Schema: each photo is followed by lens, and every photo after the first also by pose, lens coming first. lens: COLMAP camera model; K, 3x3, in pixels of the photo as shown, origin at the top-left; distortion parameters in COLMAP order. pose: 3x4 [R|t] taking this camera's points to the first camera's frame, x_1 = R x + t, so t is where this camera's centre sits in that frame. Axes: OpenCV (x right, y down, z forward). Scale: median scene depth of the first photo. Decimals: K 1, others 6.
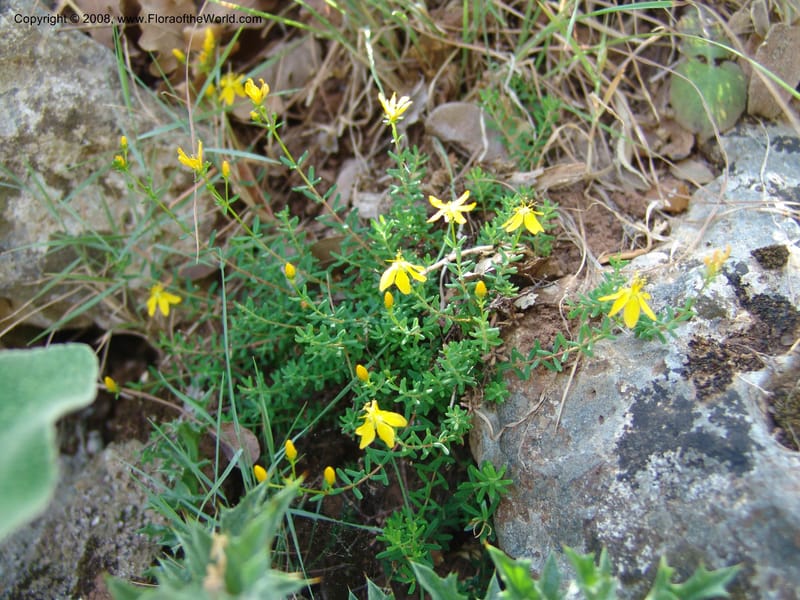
lens RADIAL K [[844.5, 0, 400.0], [0, 844.5, 300.0], [0, 0, 1]] dist [-0.151502, 0.287501]
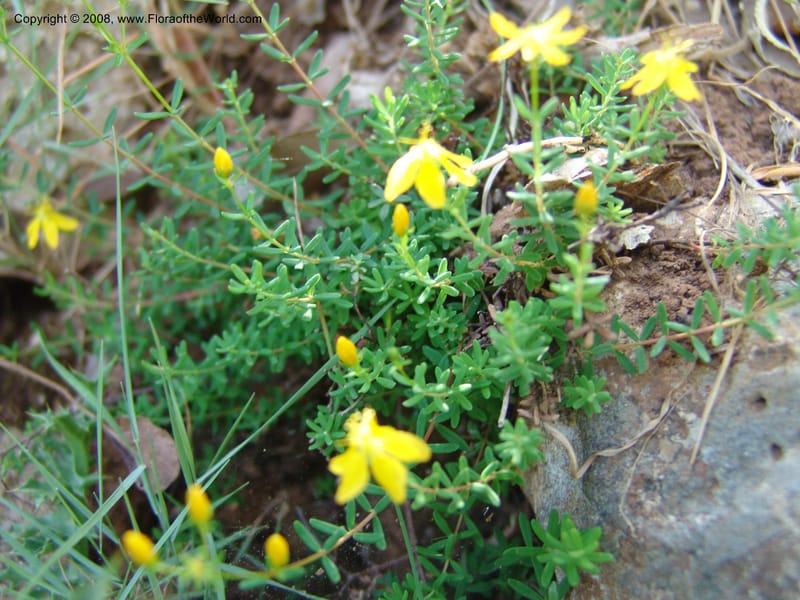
lens RADIAL K [[844.5, 0, 400.0], [0, 844.5, 300.0], [0, 0, 1]] dist [-0.151502, 0.287501]
pose [[0.999183, 0.036567, 0.017189, -0.019585], [-0.037307, 0.998295, 0.044900, 0.025016], [-0.015518, -0.045504, 0.998844, 0.422161]]
